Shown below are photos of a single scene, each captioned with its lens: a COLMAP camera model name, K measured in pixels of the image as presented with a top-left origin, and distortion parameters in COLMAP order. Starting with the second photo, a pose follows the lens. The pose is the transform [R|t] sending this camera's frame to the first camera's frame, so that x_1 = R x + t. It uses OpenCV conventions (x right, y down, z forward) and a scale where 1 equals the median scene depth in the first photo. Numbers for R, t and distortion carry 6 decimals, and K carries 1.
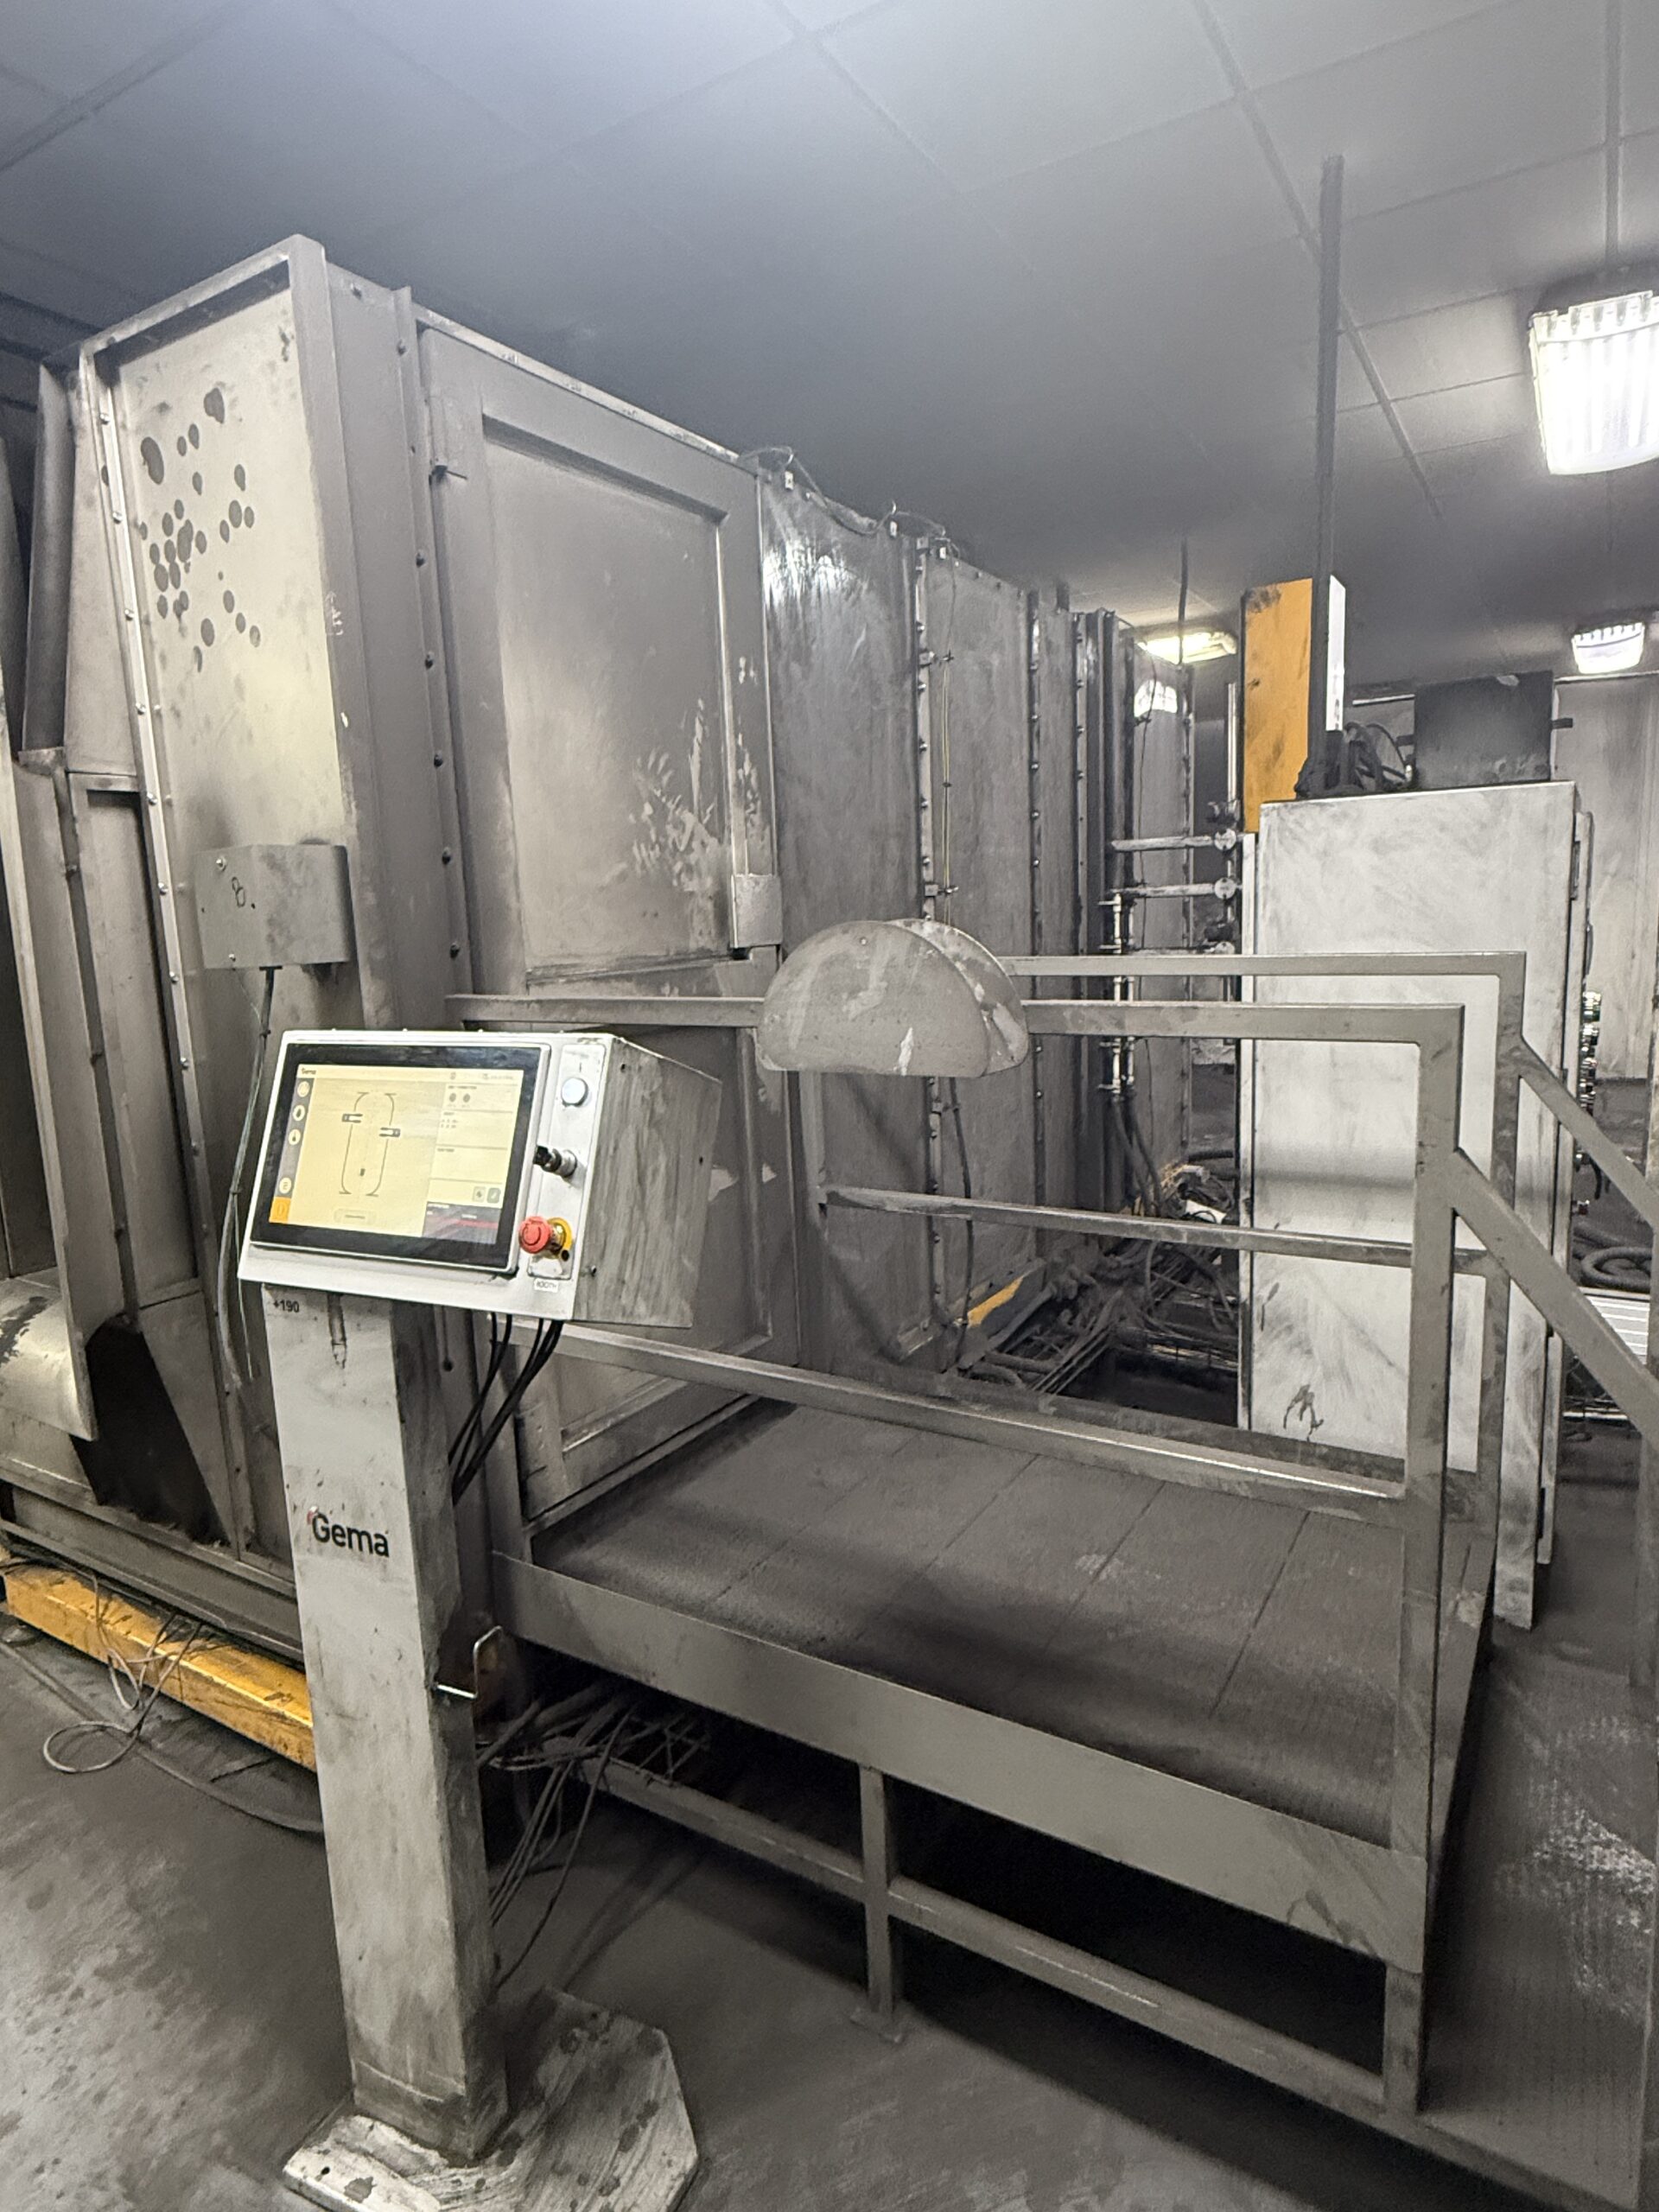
lens RADIAL K [[1265.8, 0, 829.5], [0, 1265.8, 1106.0], [0, 0, 1]] dist [0.000201, 0.000575]
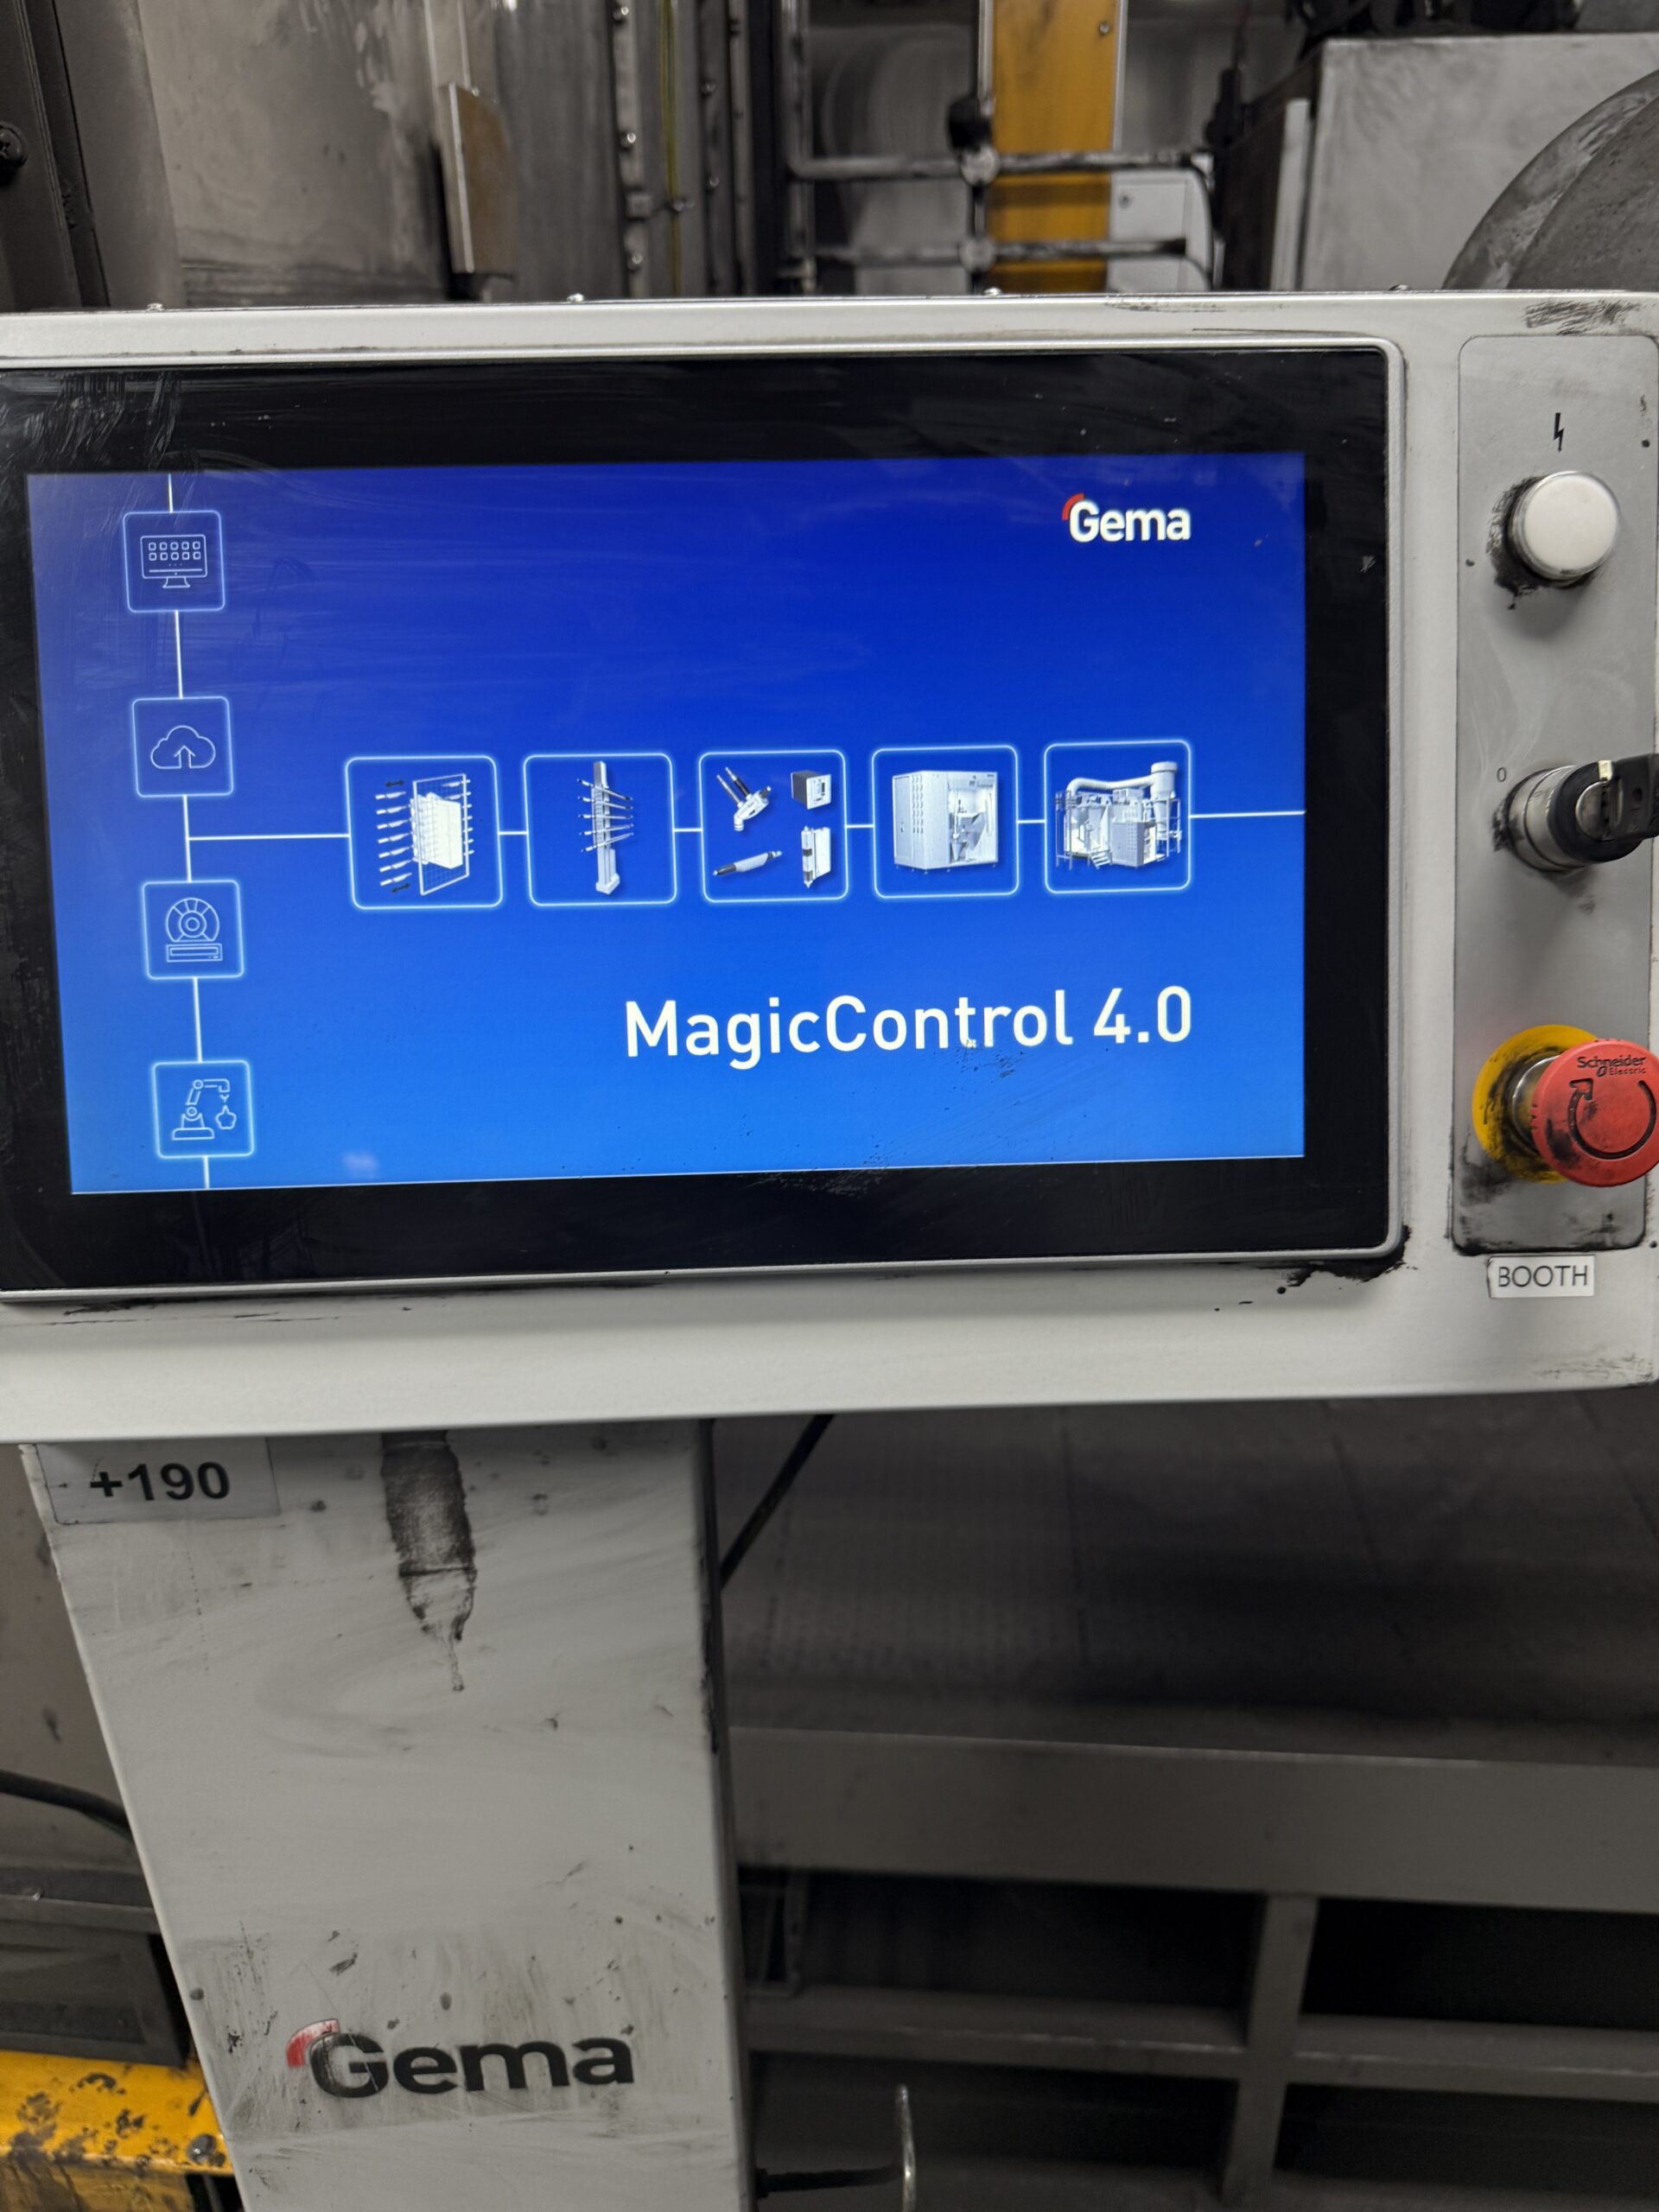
lens RADIAL K [[1610.6, 0, 829.5], [0, 1610.6, 1106.0], [0, 0, 1]] dist [0.007936, -0.027618]
pose [[0.887314, -0.176294, 0.426138, -0.429072], [0.053014, 0.956914, 0.285490, -0.001014], [-0.458108, -0.230729, 0.858430, 0.667816]]
